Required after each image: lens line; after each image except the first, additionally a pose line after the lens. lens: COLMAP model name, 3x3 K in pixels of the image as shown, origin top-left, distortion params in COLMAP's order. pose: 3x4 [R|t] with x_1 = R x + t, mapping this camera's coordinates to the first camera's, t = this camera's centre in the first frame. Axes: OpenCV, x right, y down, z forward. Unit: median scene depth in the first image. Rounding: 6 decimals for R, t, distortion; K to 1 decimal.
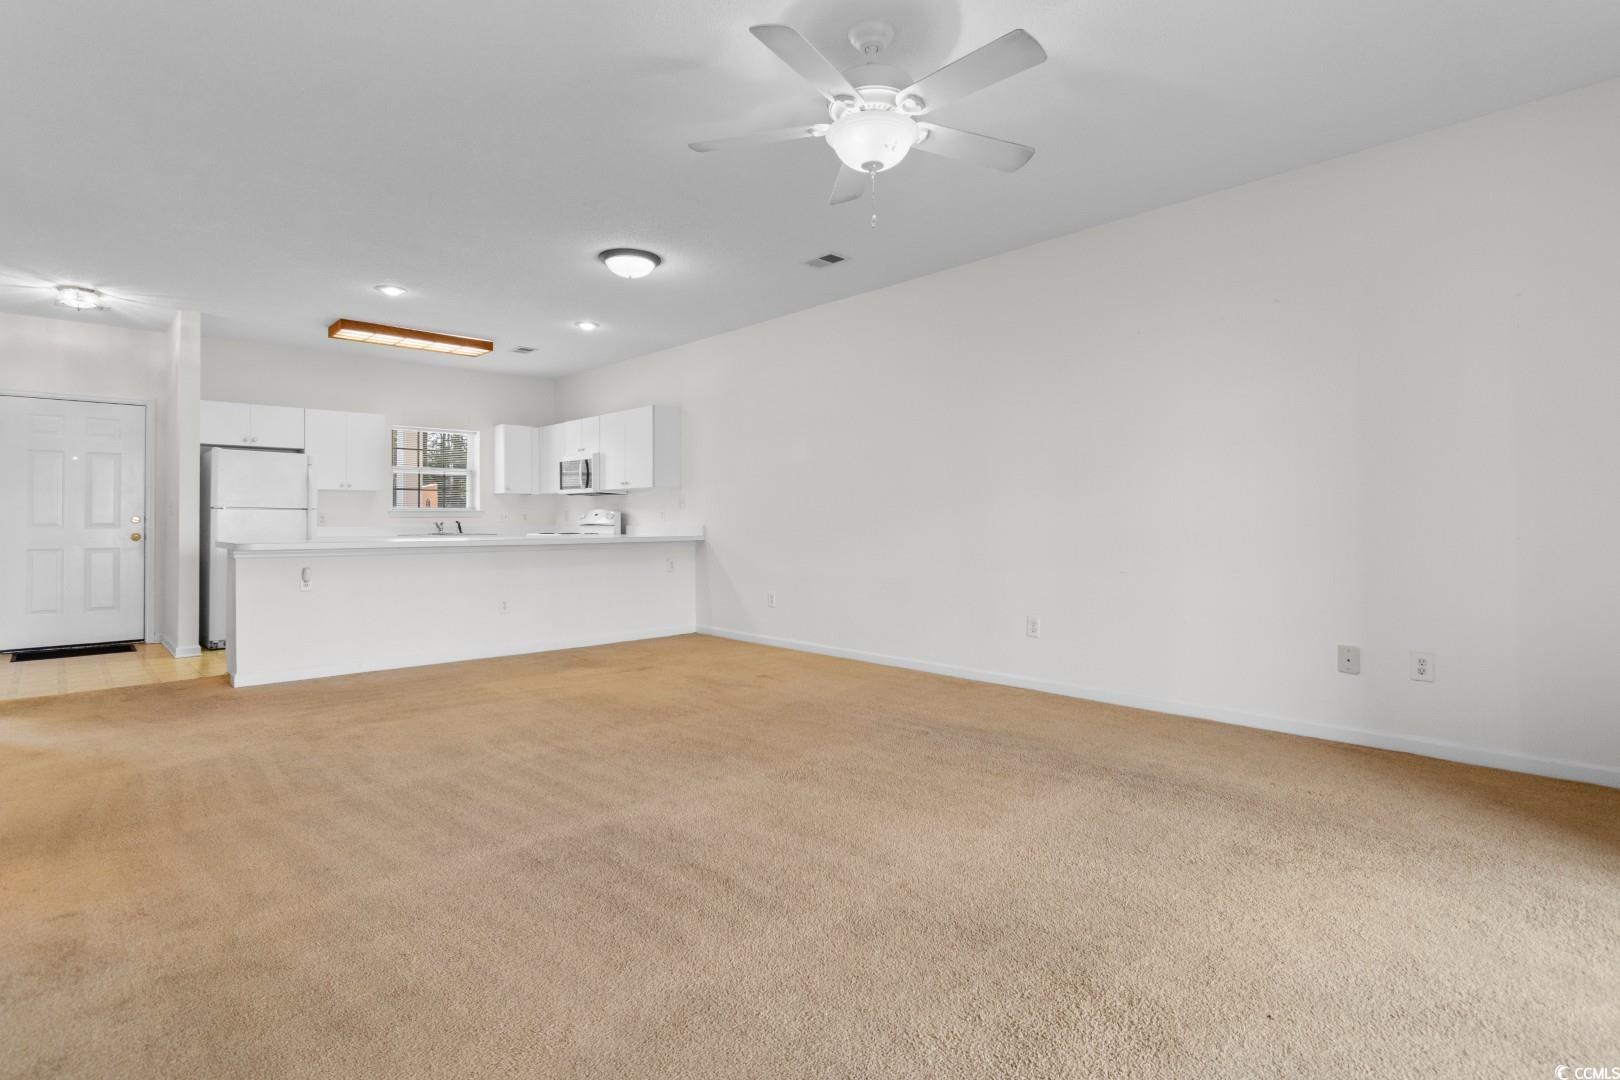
lens RADIAL K [[782.8, 0, 810.0], [0, 782.8, 540.0], [0, 0, 1]] dist [-0.000239, -0.000102]
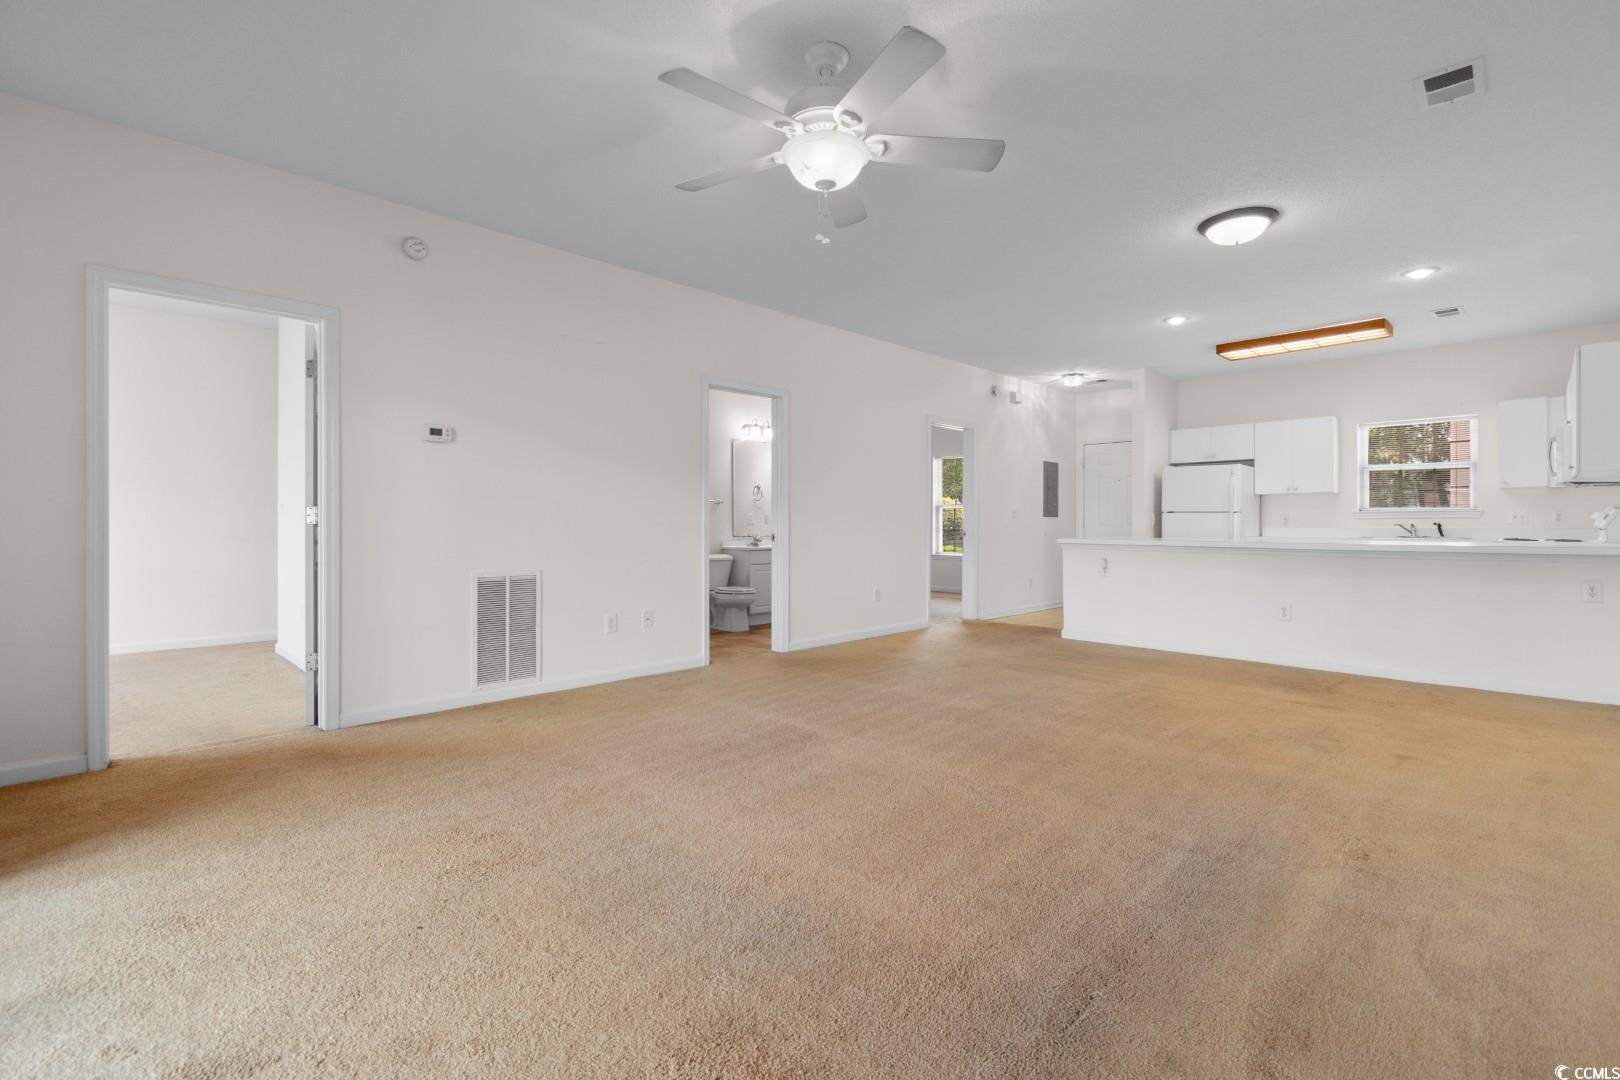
lens RADIAL K [[719.4, 0, 817.6], [0, 719.4, 525.9], [0, 0, 1]] dist [-0.000969, -0.000066]
pose [[0.022736, 0.006272, -0.999722, 0.378720], [-0.024355, 0.999687, 0.005718, -0.009271], [0.999445, 0.024218, 0.022882, 0.344706]]
